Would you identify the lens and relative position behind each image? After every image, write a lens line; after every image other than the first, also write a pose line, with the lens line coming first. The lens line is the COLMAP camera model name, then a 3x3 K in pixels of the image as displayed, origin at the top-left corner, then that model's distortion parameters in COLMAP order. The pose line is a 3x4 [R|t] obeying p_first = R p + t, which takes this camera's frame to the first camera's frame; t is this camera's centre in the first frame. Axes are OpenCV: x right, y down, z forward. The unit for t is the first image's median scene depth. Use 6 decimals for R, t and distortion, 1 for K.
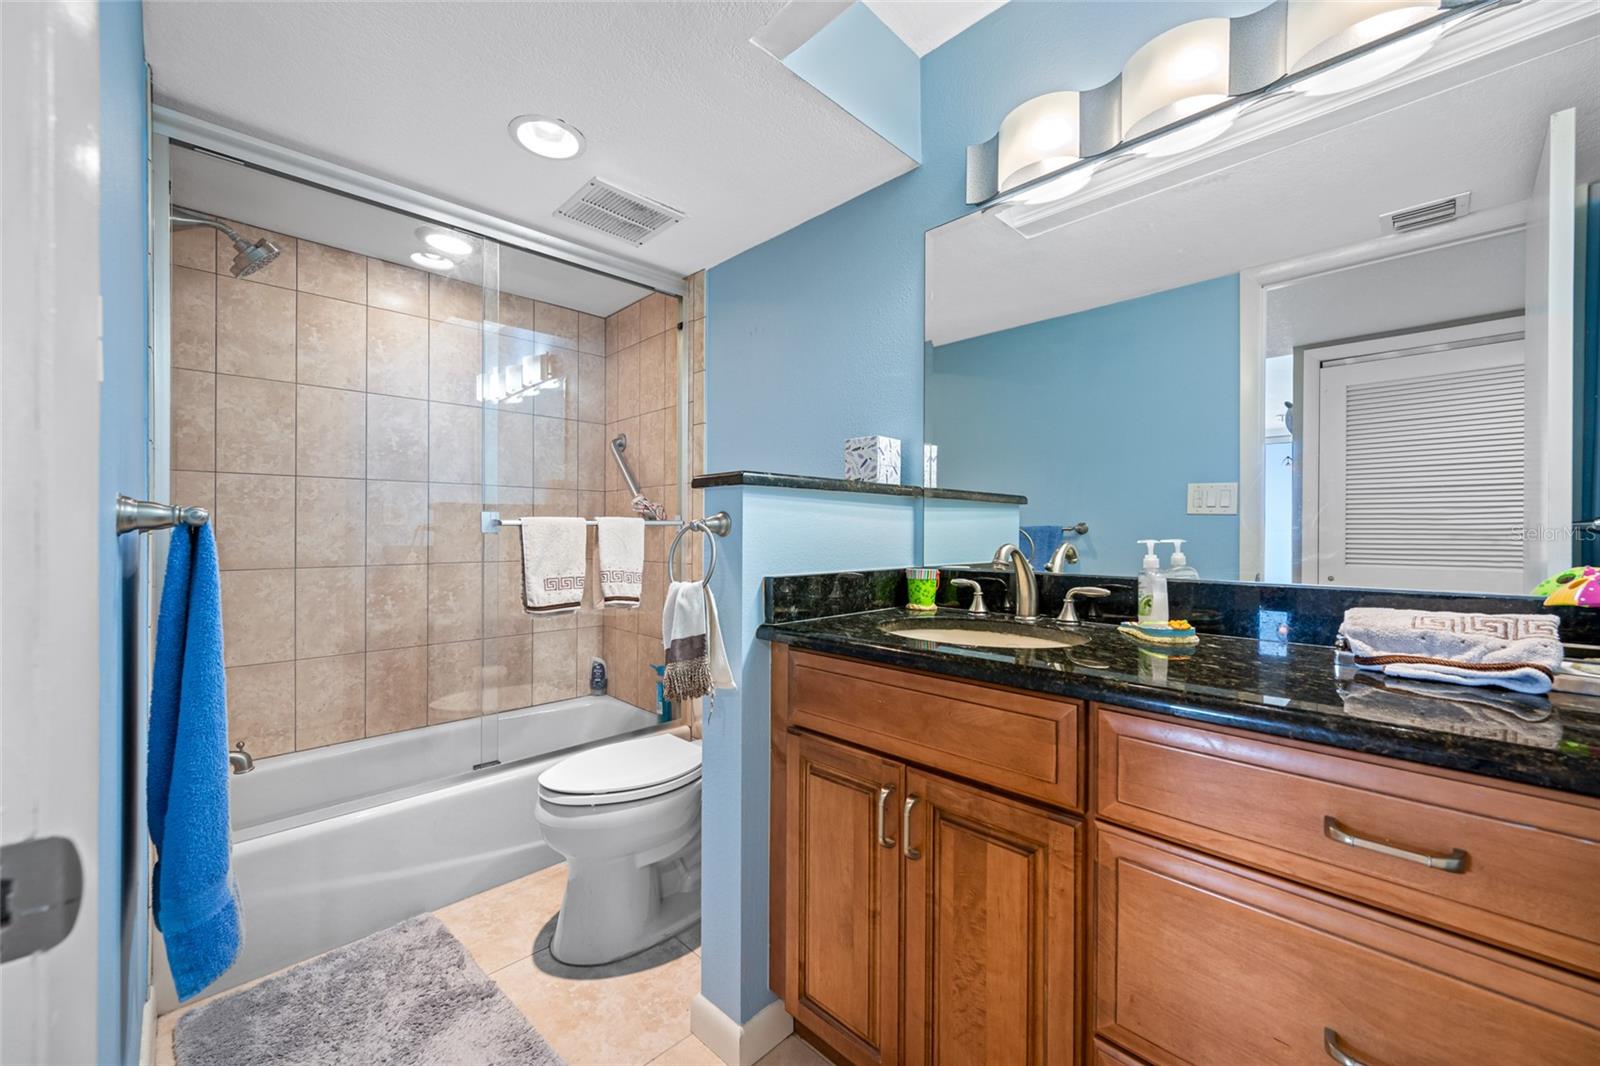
lens RADIAL K [[633.8, 0, 801.6], [0, 633.8, 533.7], [0, 0, 1]] dist [-0.001442, -0.000442]
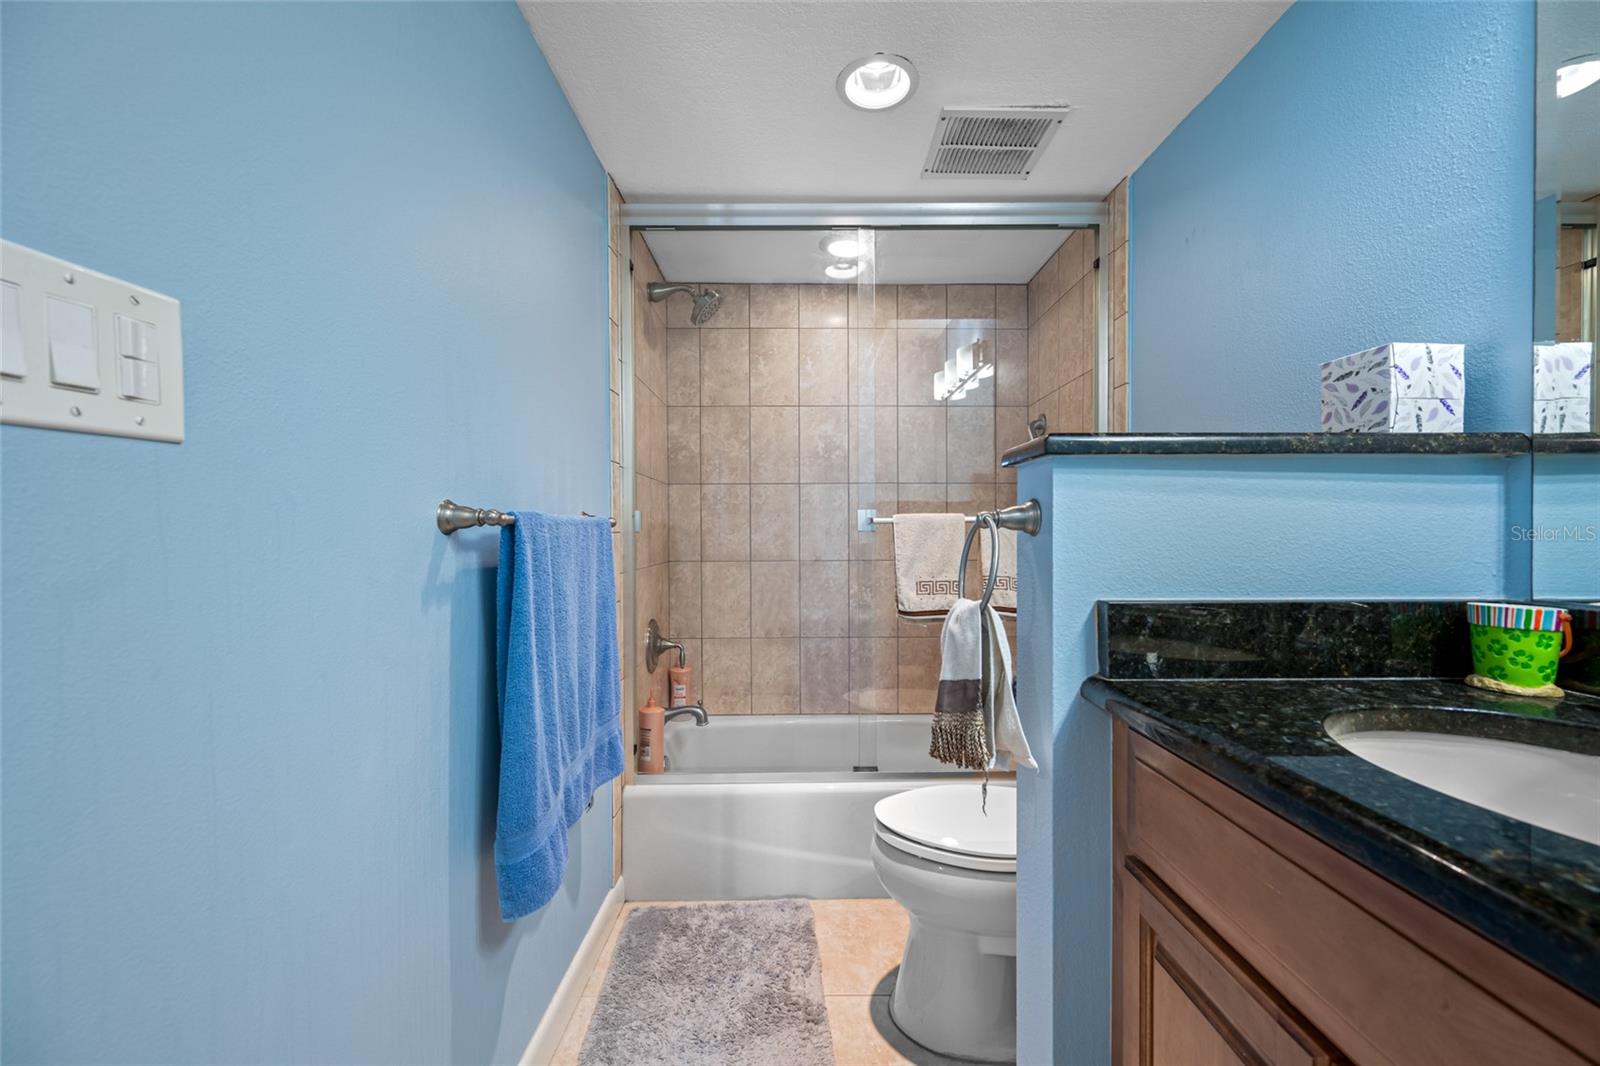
lens RADIAL K [[633.8, 0, 795.8], [0, 633.8, 534.1], [0, 0, 1]] dist [-0.001442, -0.000442]
pose [[0.711141, 0.000908, -0.703049, 0.113096], [0.001641, 0.999994, 0.002952, 0.000158], [0.703047, -0.003253, 0.711136, 0.234368]]
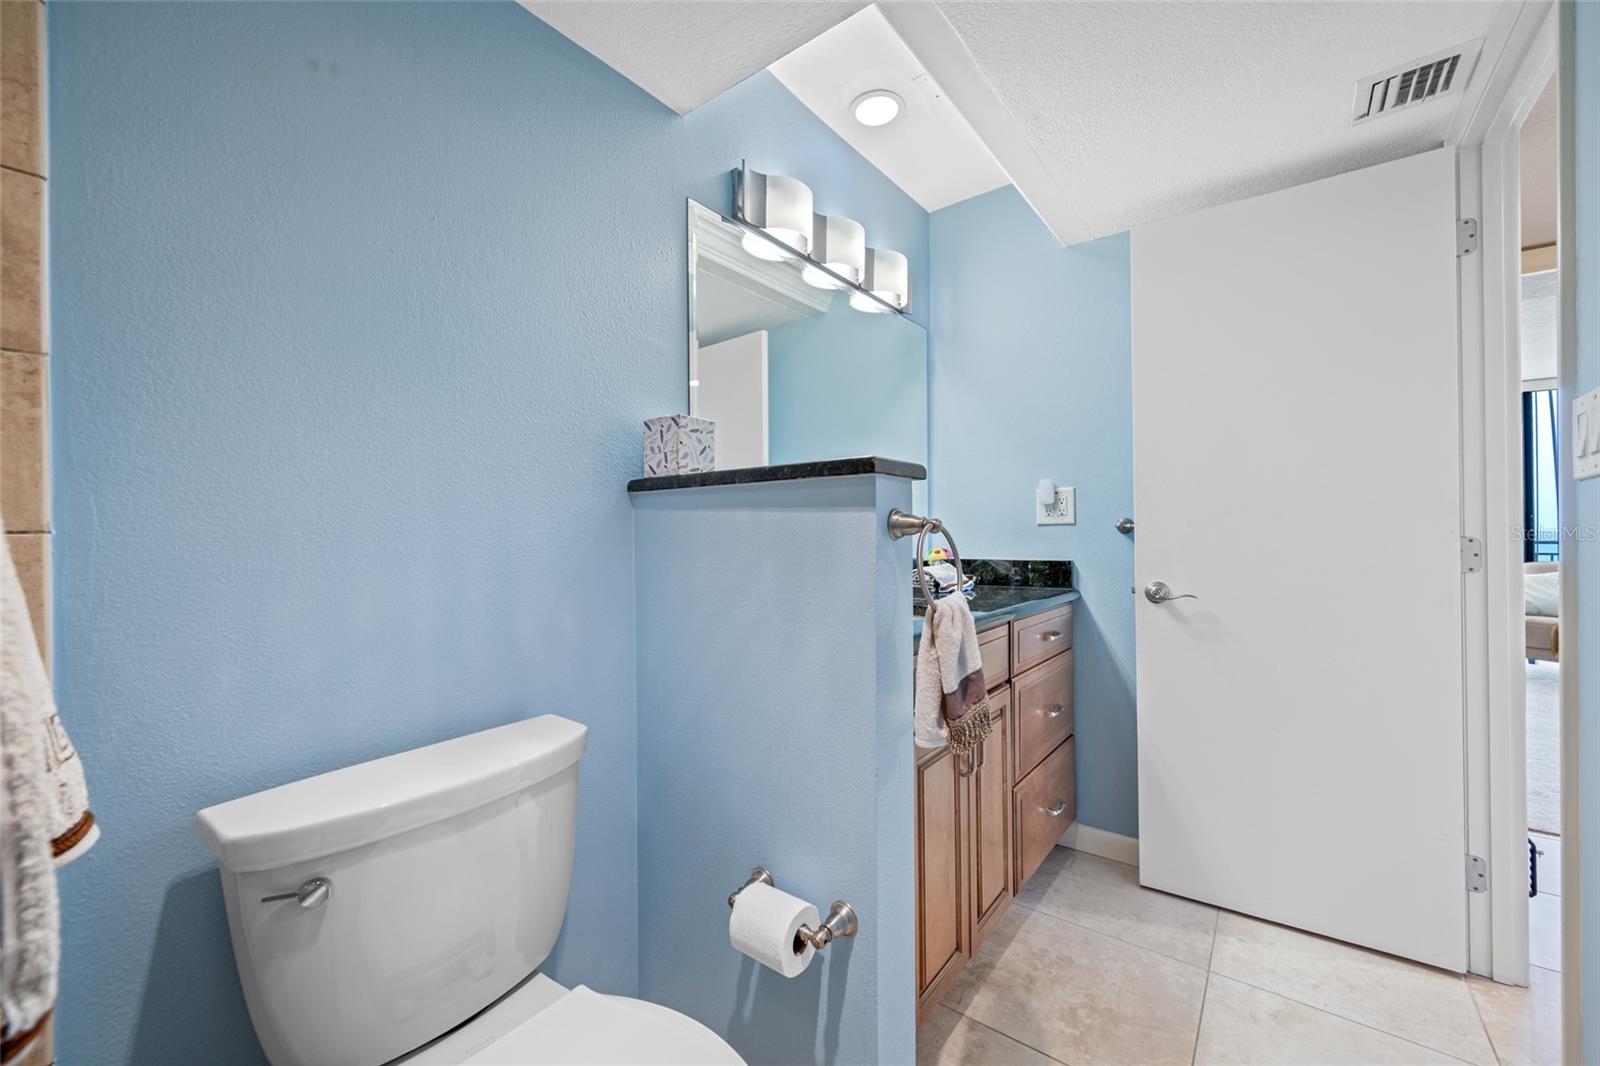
lens RADIAL K [[633.8, 0, 801.9], [0, 633.8, 533.8], [0, 0, 1]] dist [-0.001442, -0.000442]
pose [[-0.133197, 0.001803, 0.991088, -0.598782], [0.006480, 0.999979, -0.000949, -0.003118], [-0.991068, 0.006296, -0.133206, 0.819090]]
